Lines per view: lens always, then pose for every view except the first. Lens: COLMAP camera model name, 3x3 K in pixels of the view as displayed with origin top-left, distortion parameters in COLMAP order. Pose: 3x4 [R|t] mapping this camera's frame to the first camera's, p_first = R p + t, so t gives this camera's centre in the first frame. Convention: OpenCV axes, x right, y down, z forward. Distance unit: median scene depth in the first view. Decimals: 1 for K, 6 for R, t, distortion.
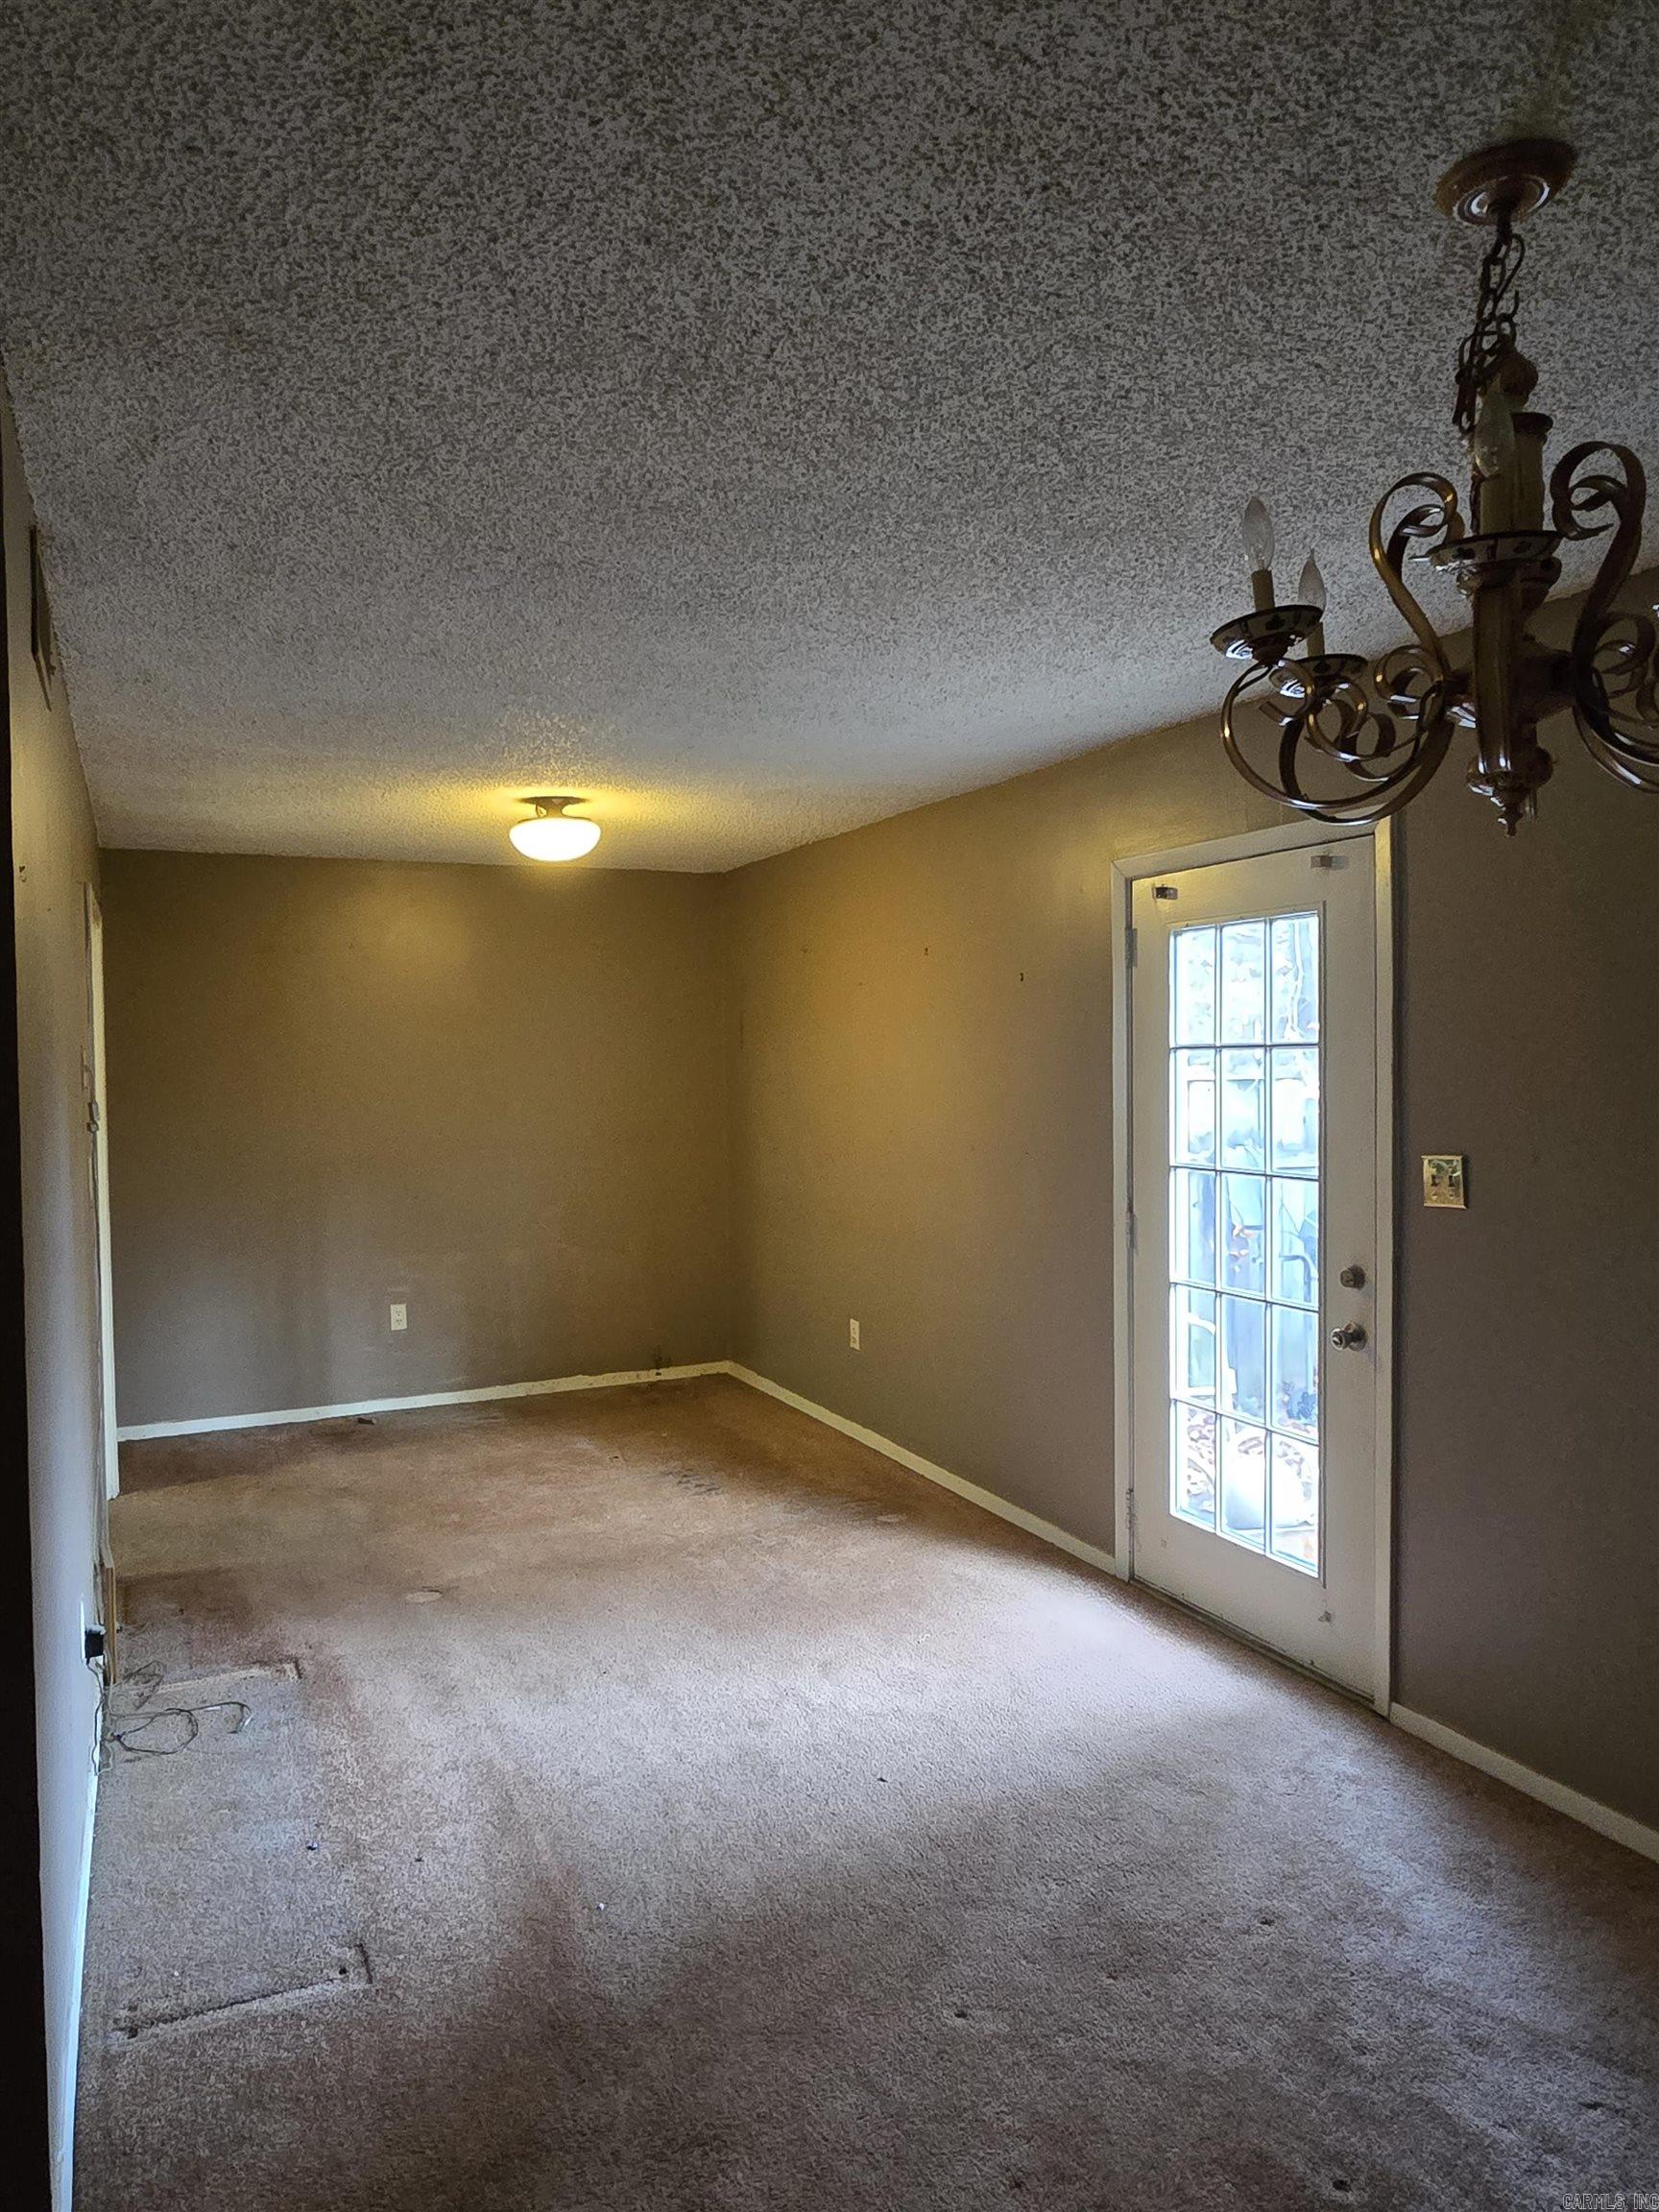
lens RADIAL K [[1442.6, 0, 832.7], [0, 1442.6, 1106.0], [0, 0, 1]] dist [0.002175, 0.001236]
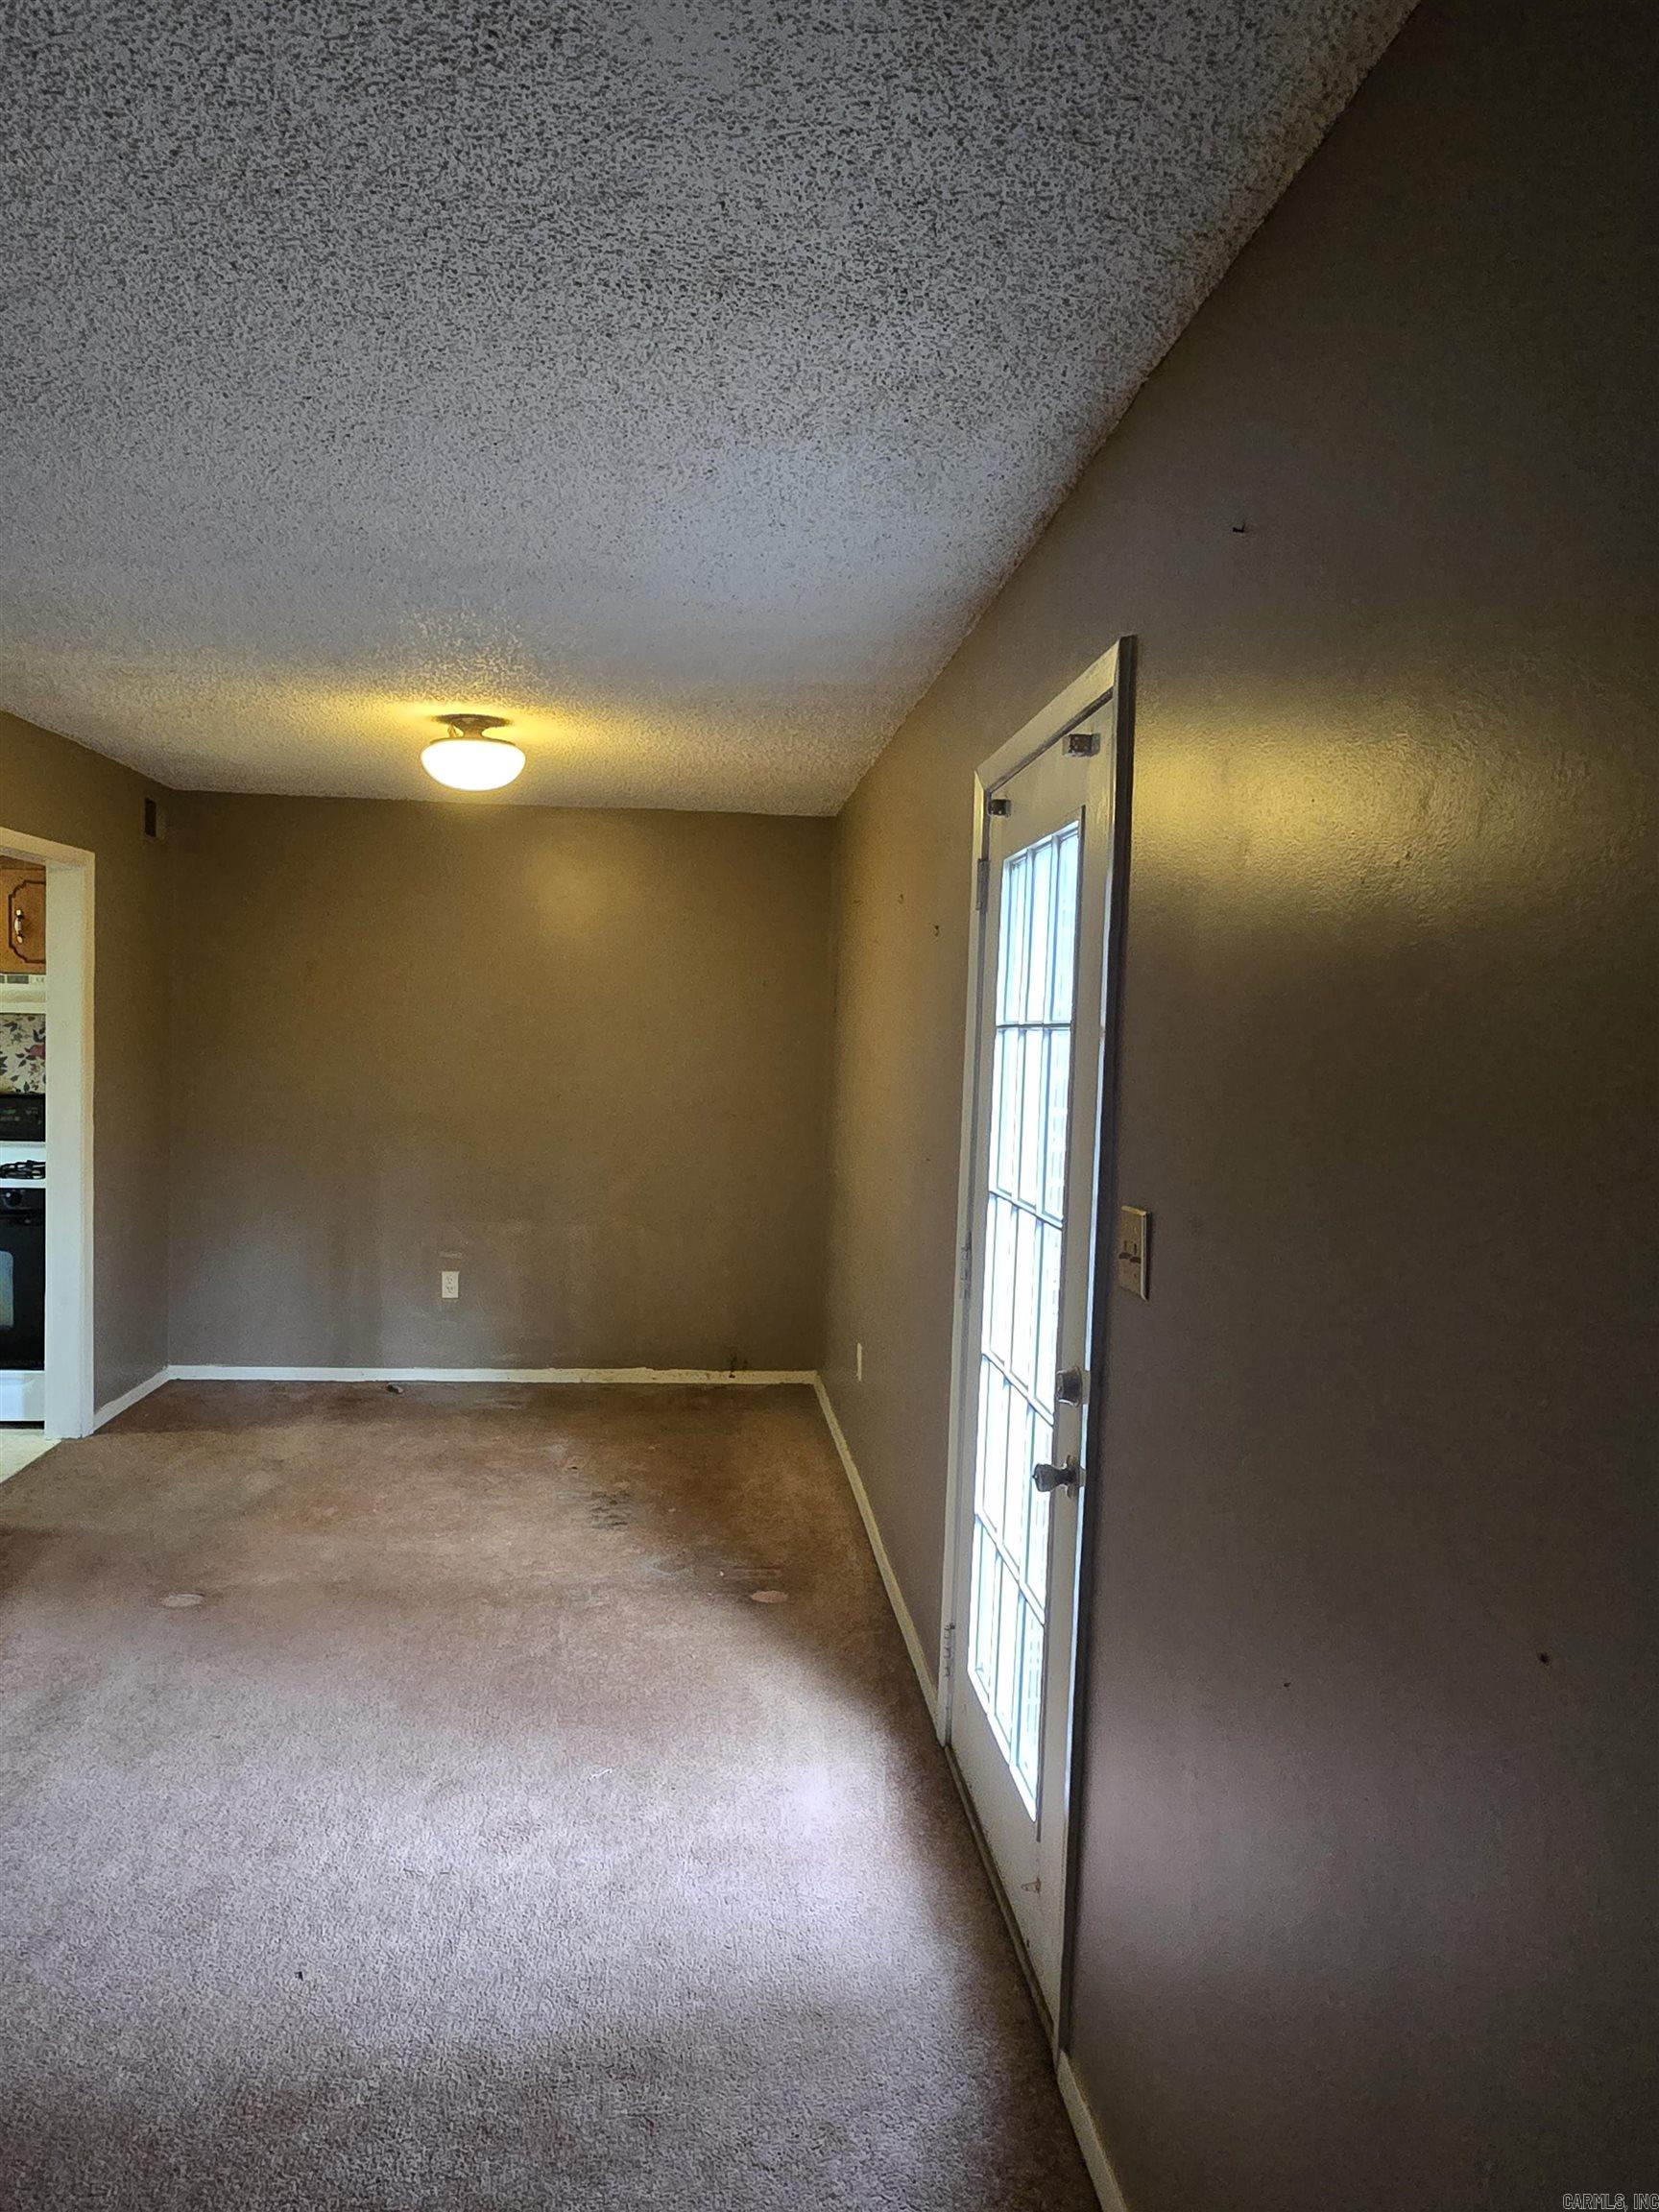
lens RADIAL K [[1442.6, 0, 828.3], [0, 1442.6, 1106.5], [0, 0, 1]] dist [0.002175, 0.001236]
pose [[0.937866, 0.060386, -0.341704, 0.284337], [-0.055364, 0.998167, 0.024440, -0.009486], [0.342554, -0.004003, 0.939490, 0.213775]]
